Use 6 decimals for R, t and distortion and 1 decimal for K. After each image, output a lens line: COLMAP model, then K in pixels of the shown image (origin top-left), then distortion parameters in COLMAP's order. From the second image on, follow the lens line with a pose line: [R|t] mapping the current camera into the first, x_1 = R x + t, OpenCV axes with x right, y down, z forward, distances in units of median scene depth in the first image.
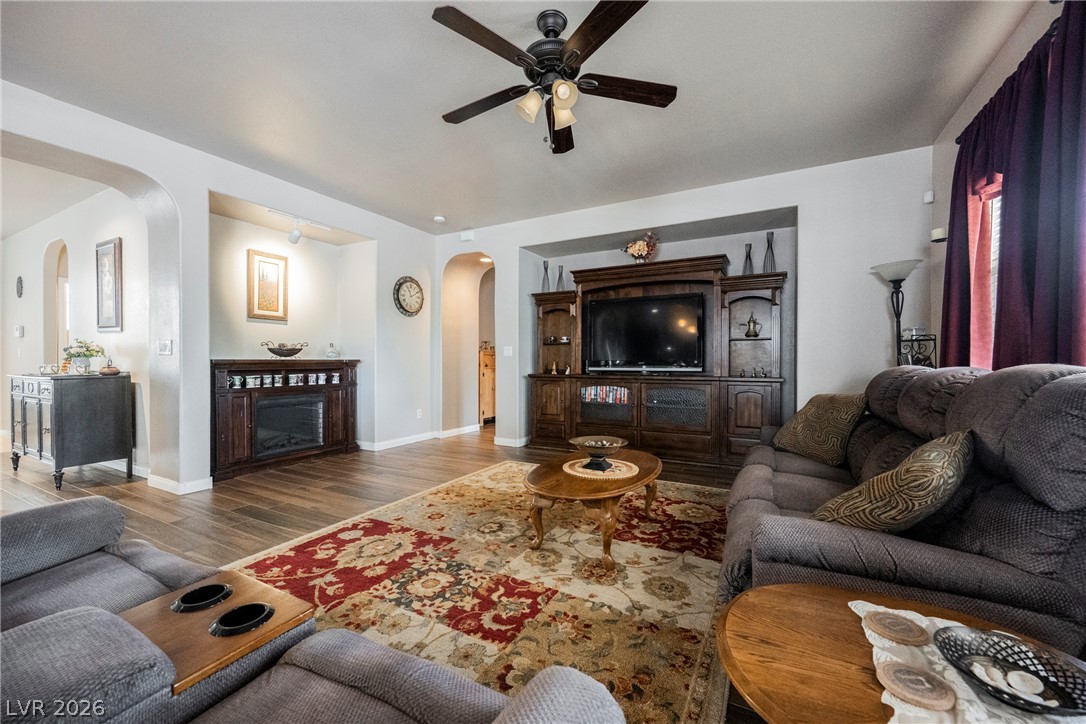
lens RADIAL K [[431.2, 0, 546.2], [0, 431.2, 361.9], [0, 0, 1]] dist [-0.000912, -0.000356]
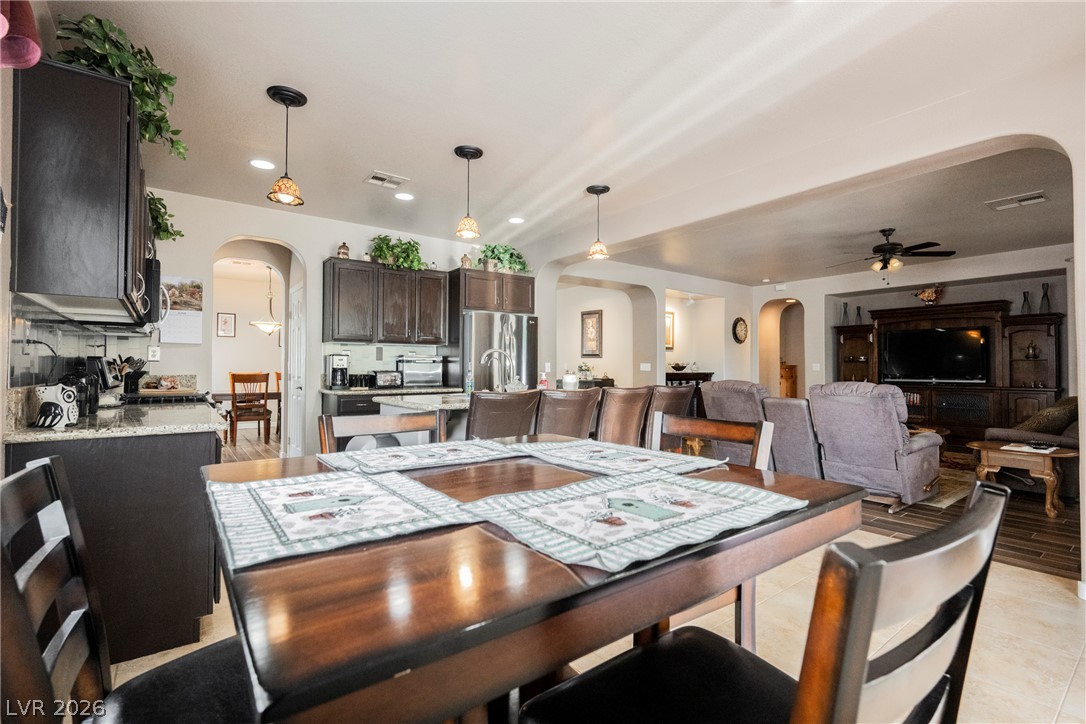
lens RADIAL K [[493.0, 0, 545.0], [0, 493.0, 357.7], [0, 0, 1]] dist [-0.001201, -0.000053]
pose [[0.910421, -0.005816, -0.413642, -0.465105], [-0.004564, 0.999699, -0.024102, -0.025081], [0.413658, 0.023831, 0.910120, -1.749701]]
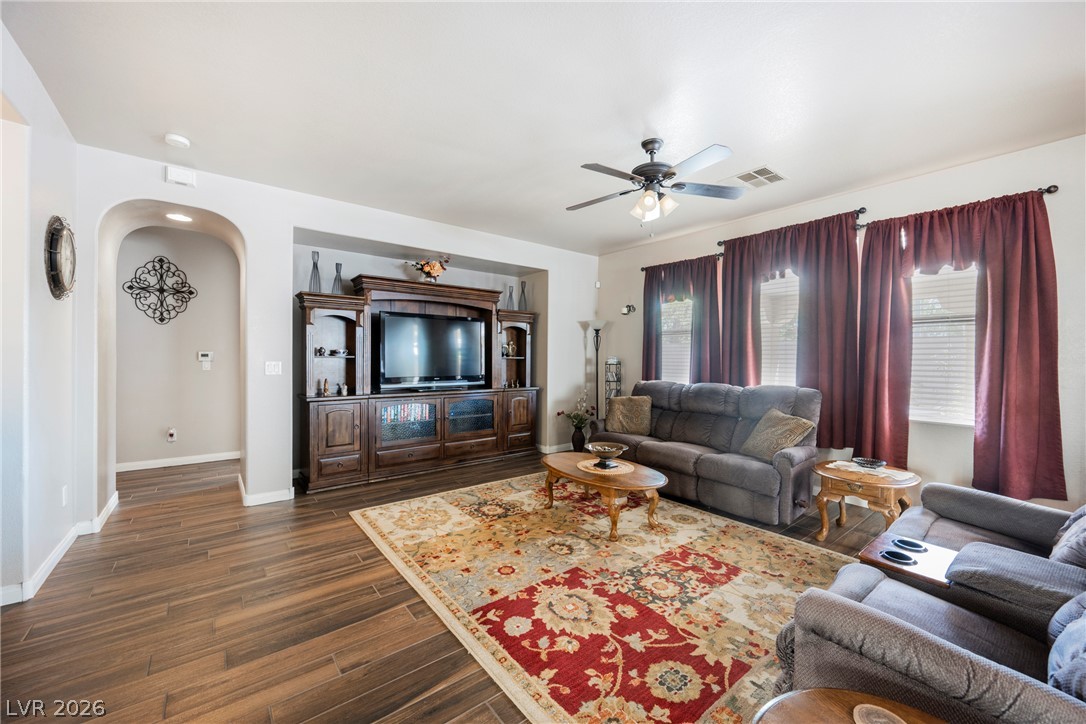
lens RADIAL K [[422.4, 0, 546.0], [0, 422.4, 361.6], [0, 0, 1]] dist [-0.001545, 0.000270]
pose [[0.391288, -0.003928, 0.920260, -1.108512], [-0.003159, 0.999979, 0.005611, -0.082817], [-0.920263, -0.005103, 0.391268, 0.637265]]
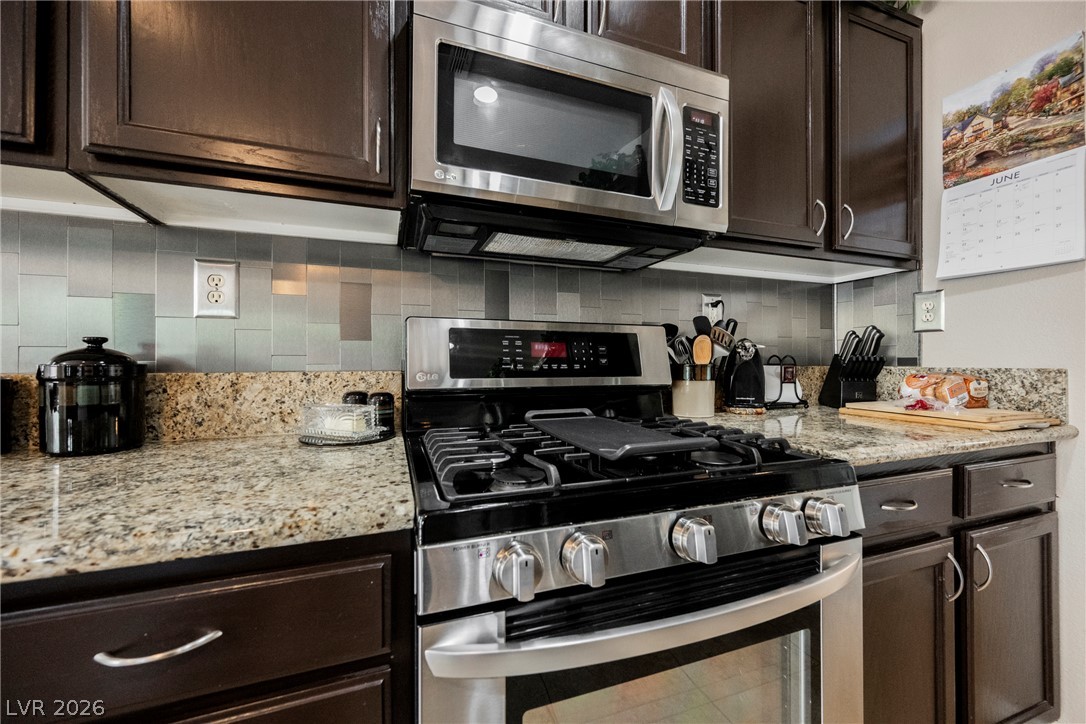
lens RADIAL K [[422.4, 0, 546.0], [0, 422.4, 361.6], [0, 0, 1]] dist [-0.001545, 0.000270]
pose [[-0.657373, 0.000106, -0.753565, -1.622329], [-0.001421, 0.999998, 0.001381, -0.008188], [0.753564, 0.001979, -0.657372, -0.792716]]
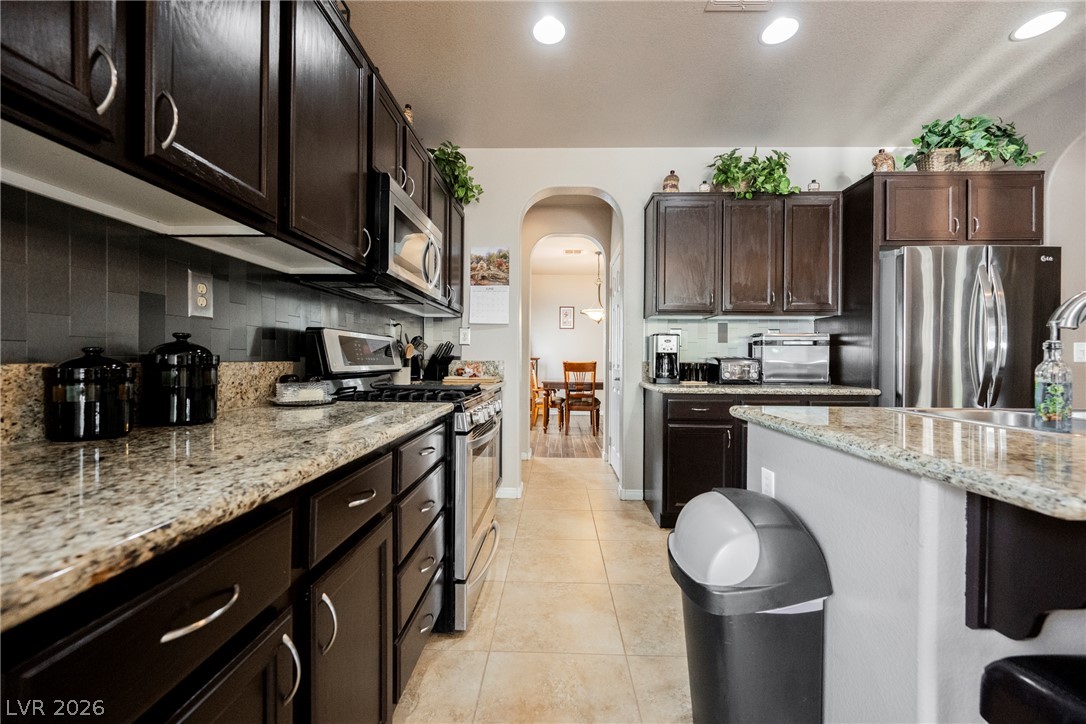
lens RADIAL K [[429.1, 0, 545.0], [0, 429.1, 360.1], [0, 0, 1]] dist [-0.001026, 0.000069]
pose [[0.449808, 0.004283, -0.893115, -1.105326], [-0.010865, 0.999941, -0.000677, -0.003588], [0.893059, 0.010008, 0.449828, -1.141575]]
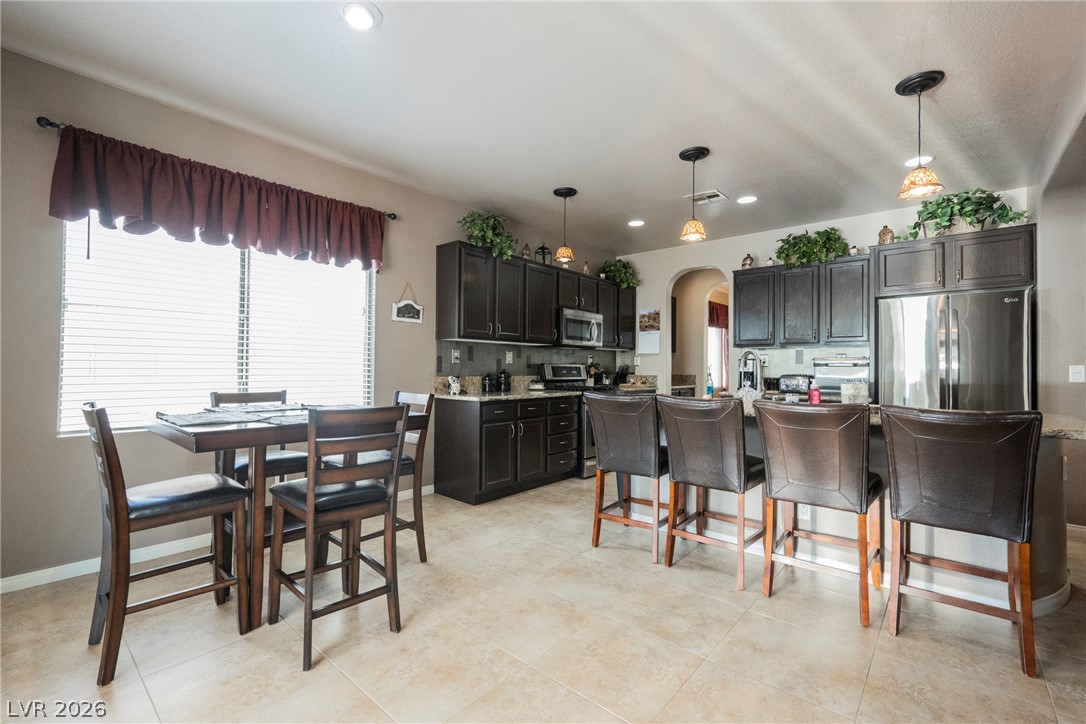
lens RADIAL K [[467.2, 0, 545.3], [0, 467.2, 359.9], [0, 0, 1]] dist [0.003110, 0.000384]
pose [[-0.217963, -0.017675, -0.975797, 0.119185], [-0.012790, 0.999802, -0.015253, -0.035774], [0.975873, 0.009156, -0.218146, -0.711512]]
